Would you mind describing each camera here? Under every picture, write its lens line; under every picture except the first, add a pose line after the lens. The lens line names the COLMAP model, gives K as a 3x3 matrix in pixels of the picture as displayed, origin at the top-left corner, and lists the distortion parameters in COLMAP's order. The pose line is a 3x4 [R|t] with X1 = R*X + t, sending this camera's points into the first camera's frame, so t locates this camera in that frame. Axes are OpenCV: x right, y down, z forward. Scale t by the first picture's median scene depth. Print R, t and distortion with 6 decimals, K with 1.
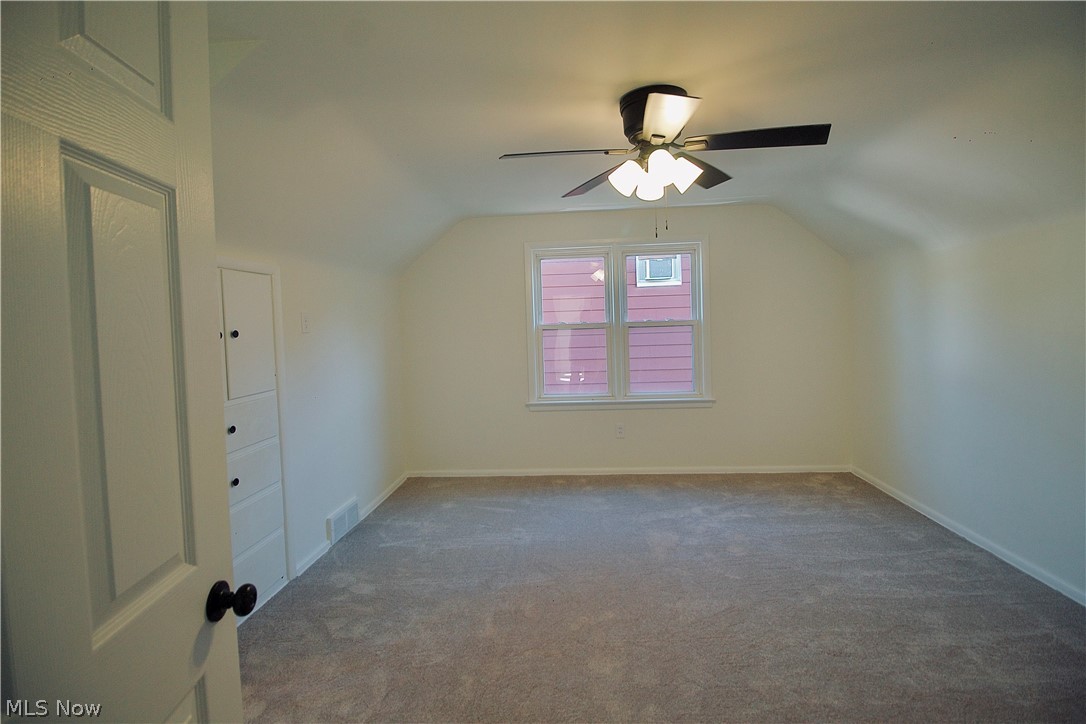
lens RADIAL K [[503.6, 0, 550.4], [0, 503.6, 342.5], [0, 0, 1]] dist [-0.003140, -0.001735]
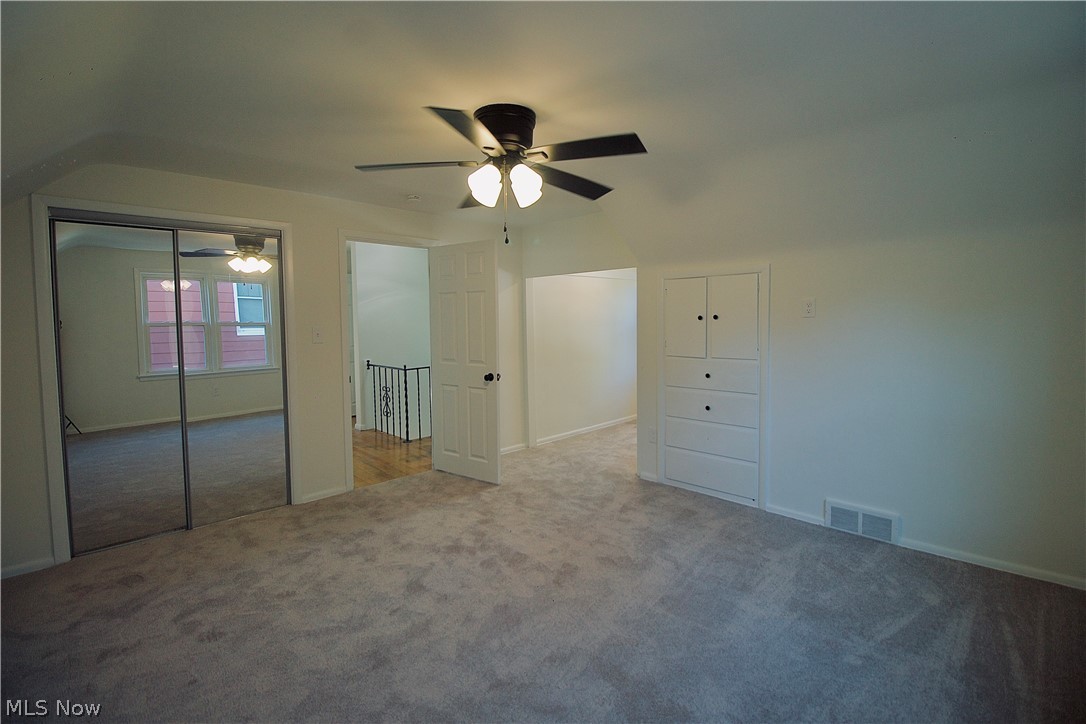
lens RADIAL K [[503.6, 0, 550.4], [0, 503.6, 342.5], [0, 0, 1]] dist [-0.003140, -0.001735]
pose [[-0.657228, 0.076198, -0.749830, 0.570704], [-0.000352, 0.994845, 0.101405, -0.061764], [0.753692, 0.066910, -0.653813, 1.039806]]
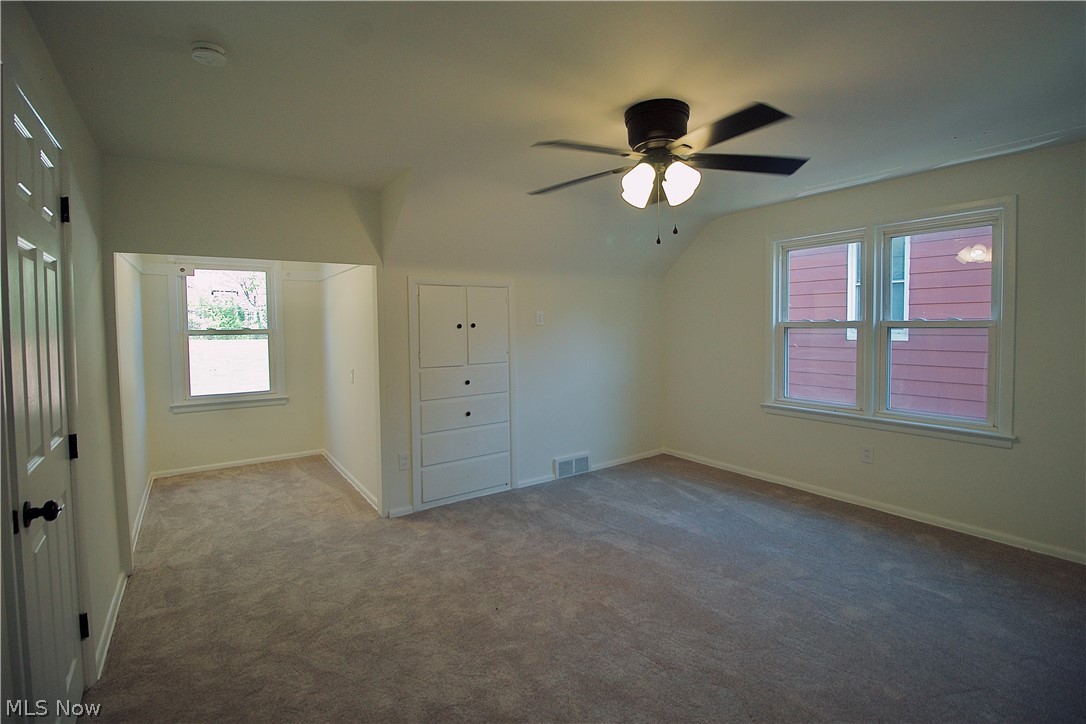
lens RADIAL K [[503.6, 0, 550.4], [0, 503.6, 342.5], [0, 0, 1]] dist [-0.003140, -0.001735]
pose [[0.624535, 0.052450, -0.779234, 0.521480], [-0.036817, 0.998610, 0.037708, -0.020421], [0.780129, 0.005139, 0.625598, 0.101288]]
